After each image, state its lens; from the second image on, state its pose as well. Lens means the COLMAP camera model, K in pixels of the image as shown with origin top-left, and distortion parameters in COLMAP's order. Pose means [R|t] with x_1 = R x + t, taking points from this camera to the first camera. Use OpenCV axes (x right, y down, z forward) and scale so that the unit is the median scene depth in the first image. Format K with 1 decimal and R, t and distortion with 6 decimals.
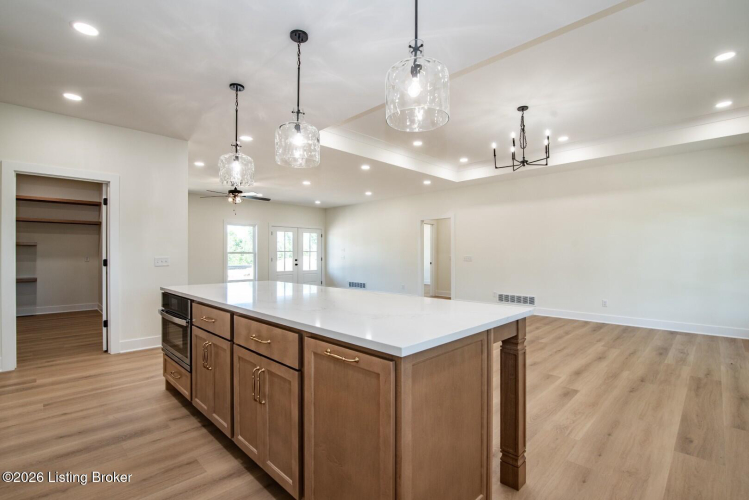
lens RADIAL K [[342.4, 0, 372.7], [0, 342.4, 251.4], [0, 0, 1]] dist [-0.020119, 0.000898]
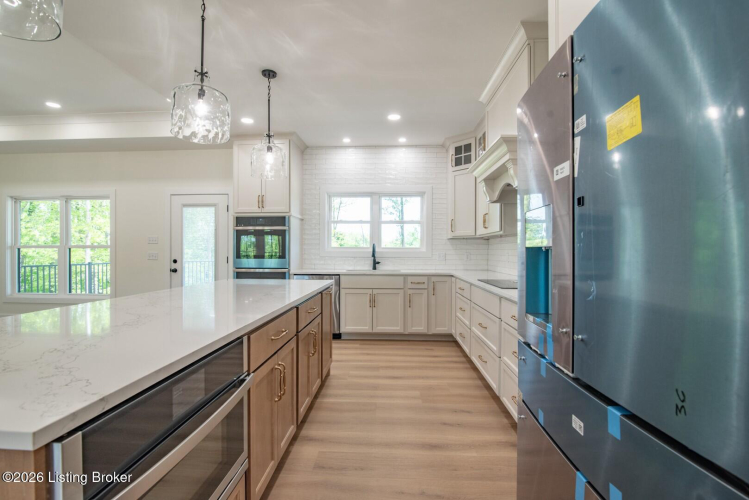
lens RADIAL K [[342.4, 0, 372.7], [0, 342.4, 251.4], [0, 0, 1]] dist [-0.020119, 0.000898]
pose [[-0.670196, -0.003015, 0.742178, -0.252004], [-0.012320, 0.999899, -0.007063, 0.002590], [-0.742082, -0.013877, -0.670165, 0.286727]]
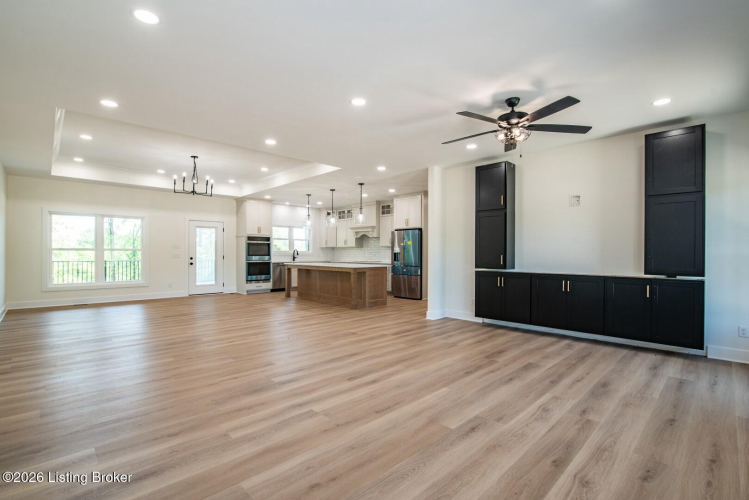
lens RADIAL K [[346.7, 0, 375.9], [0, 346.7, 252.0], [0, 0, 1]] dist [-0.018372, 0.000179]
pose [[-0.999959, -0.005220, 0.007427, -0.159988], [-0.005327, 0.999881, -0.014495, 0.011156], [-0.007351, -0.014534, -0.999867, 1.065203]]
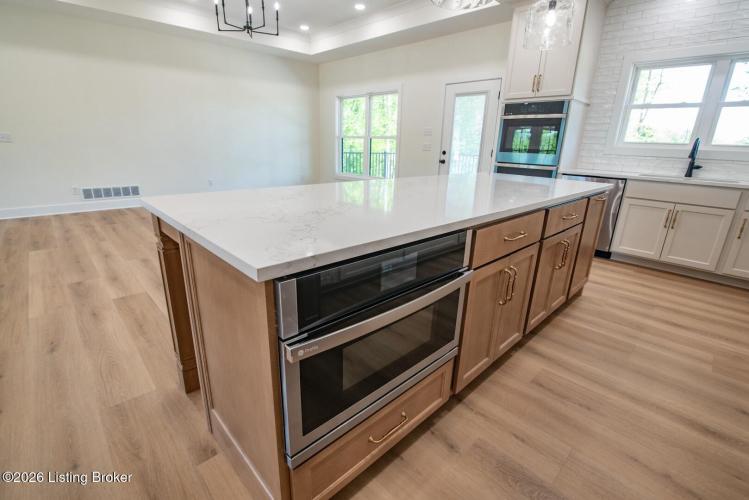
lens RADIAL K [[342.4, 0, 372.7], [0, 342.4, 251.4], [0, 0, 1]] dist [-0.020119, 0.000898]
pose [[0.016920, -0.303621, 0.952643, -0.240978], [-0.040020, 0.951810, 0.304066, 0.006411], [-0.999056, -0.043269, 0.003954, 0.269097]]
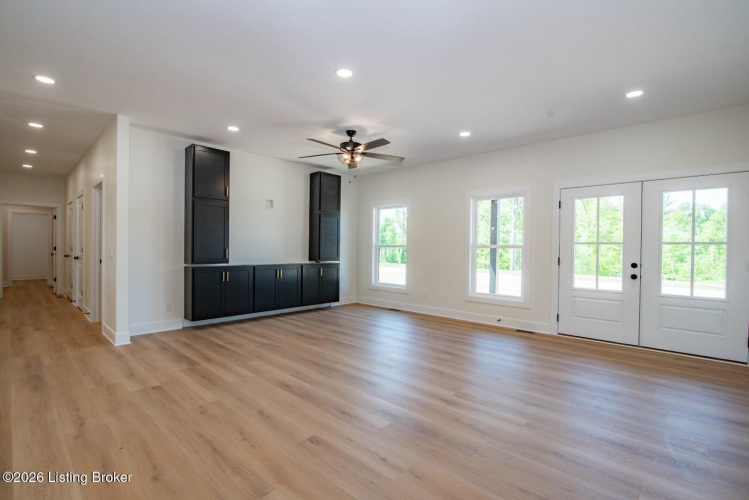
lens RADIAL K [[342.4, 0, 372.7], [0, 342.4, 251.4], [0, 0, 1]] dist [-0.020119, 0.000898]
pose [[0.037815, 0.007282, -0.999258, 0.159711], [-0.001001, 0.999973, 0.007250, 0.007293], [0.999284, 0.000727, 0.037822, 0.731637]]
